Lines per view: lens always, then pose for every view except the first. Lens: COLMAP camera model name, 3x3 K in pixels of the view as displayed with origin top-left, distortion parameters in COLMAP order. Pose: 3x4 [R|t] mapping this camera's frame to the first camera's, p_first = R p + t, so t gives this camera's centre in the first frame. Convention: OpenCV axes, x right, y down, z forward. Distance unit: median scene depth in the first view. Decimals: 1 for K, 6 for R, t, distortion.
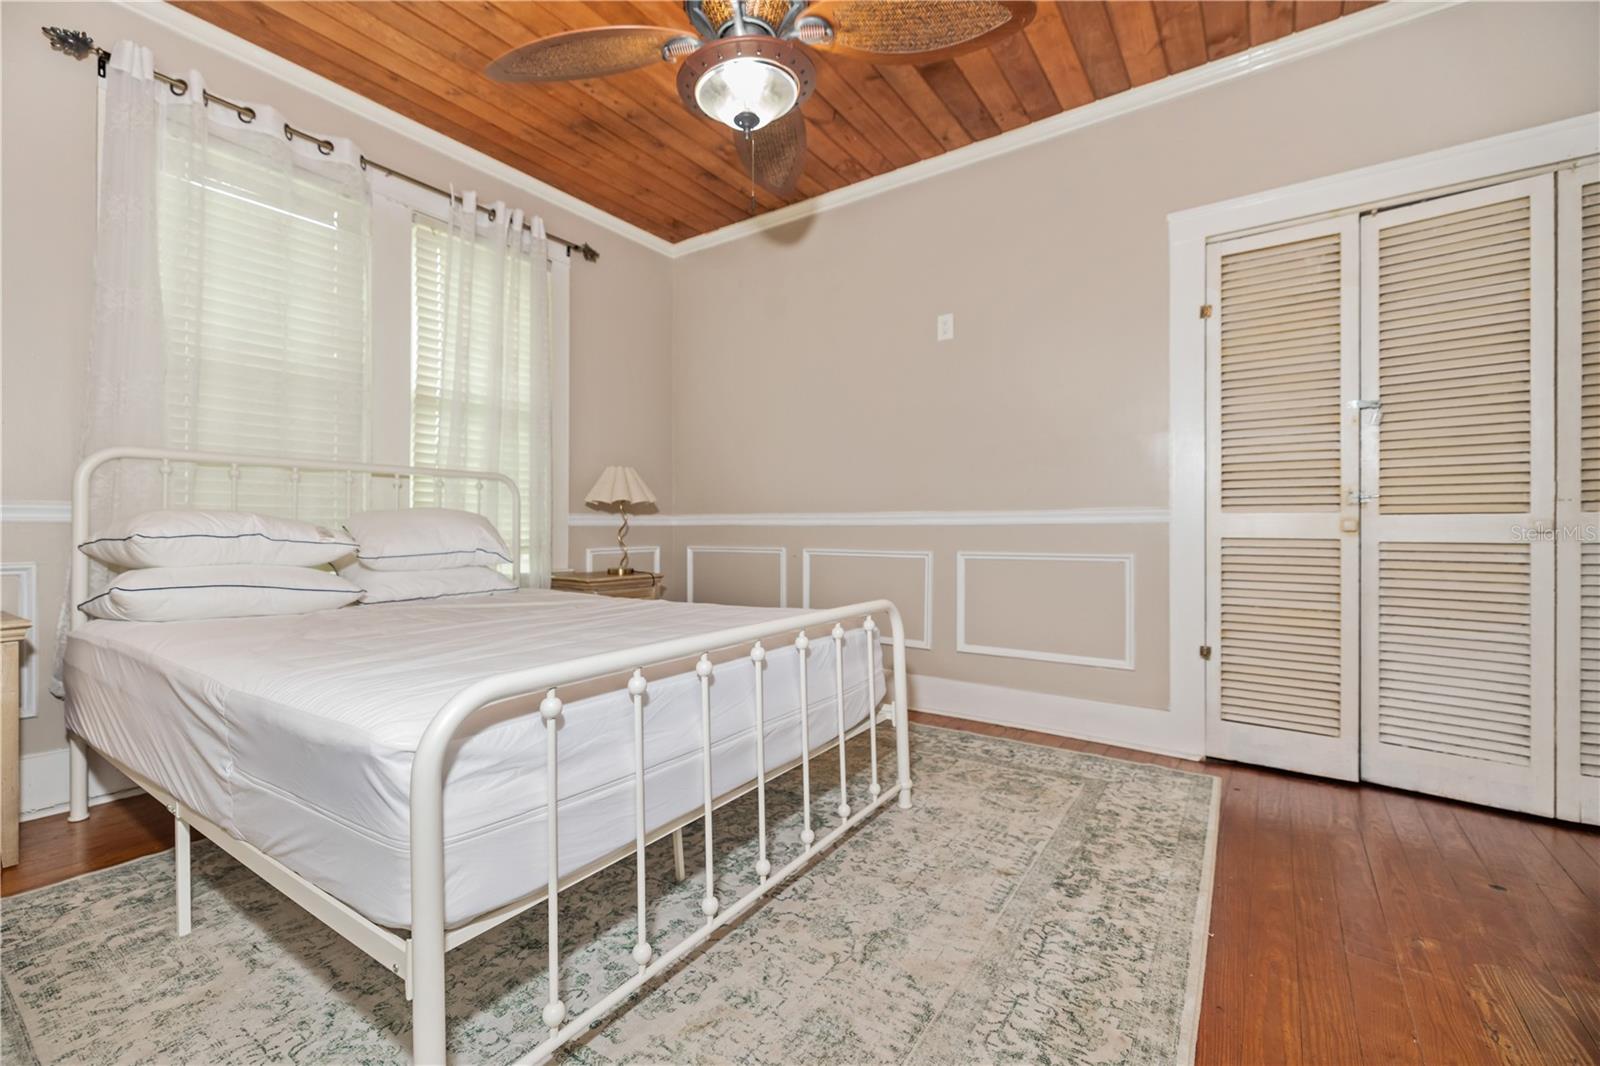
lens RADIAL K [[670.0, 0, 797.4], [0, 670.0, 529.2], [0, 0, 1]] dist [0.001337, 0.000152]
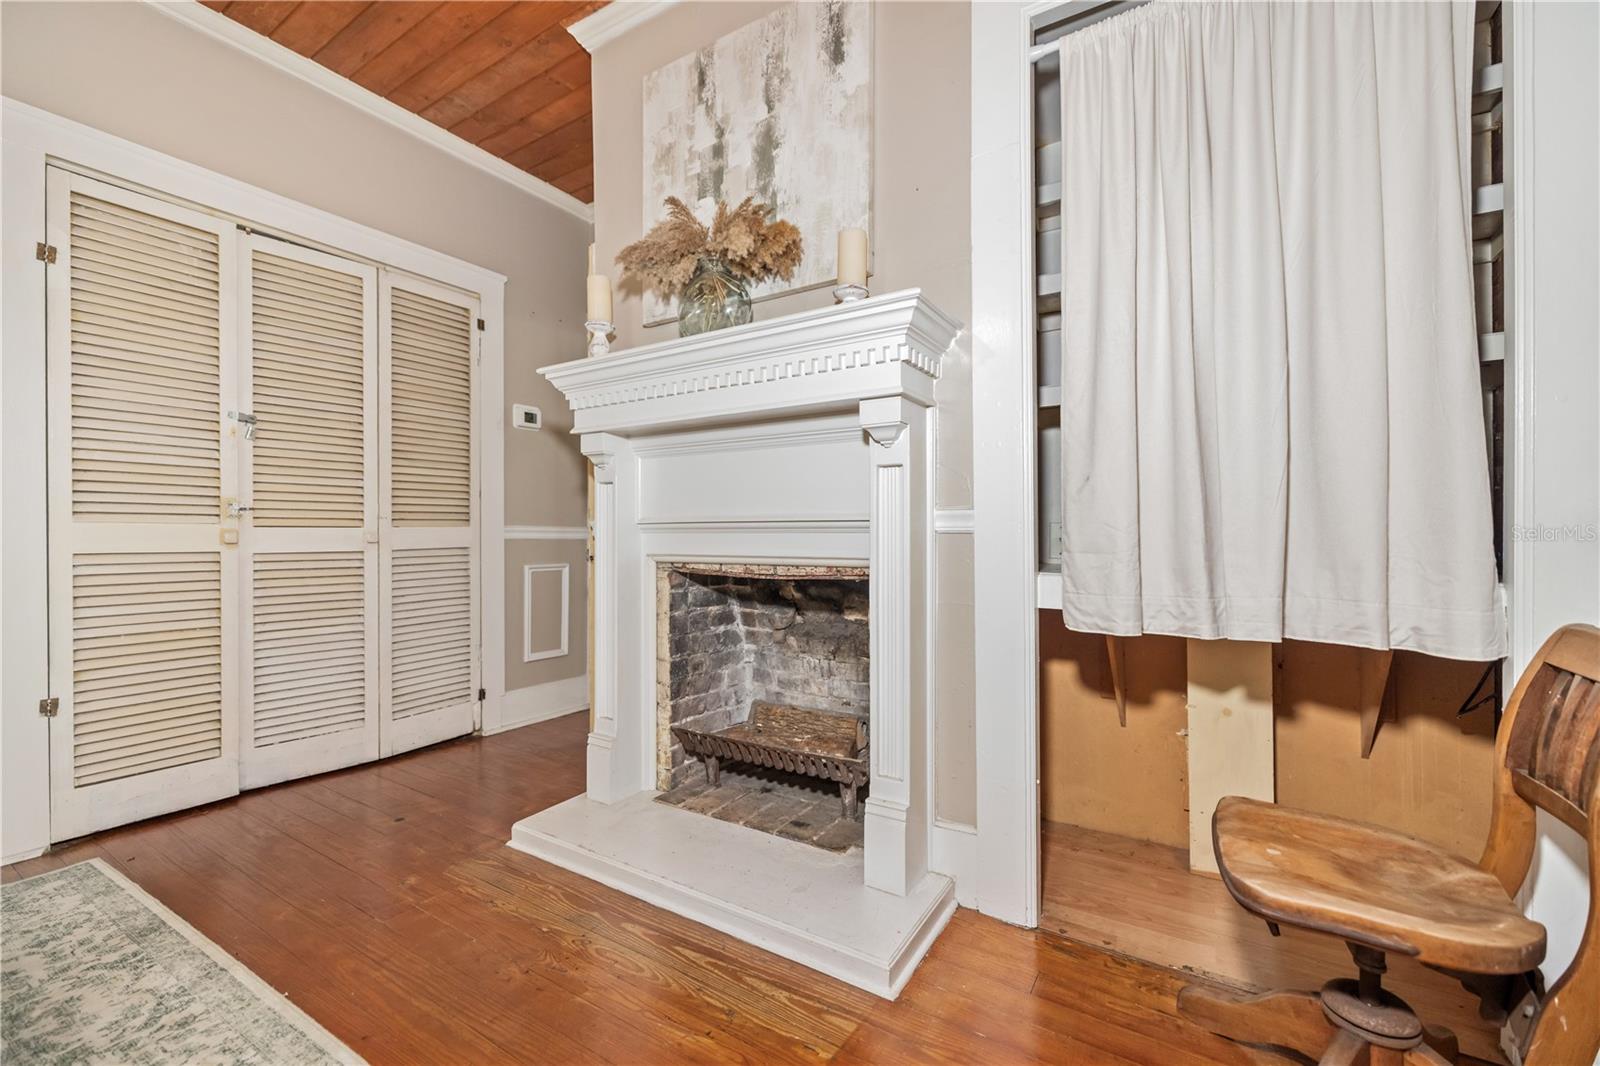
lens RADIAL K [[668.3, 0, 781.8], [0, 668.3, 538.4], [0, 0, 1]] dist [0.001519, 0.000035]
pose [[-0.032014, -0.004659, 0.999477, -0.188763], [0.006697, 0.999966, 0.004875, -0.003678], [-0.999465, 0.006849, -0.031982, 0.229135]]
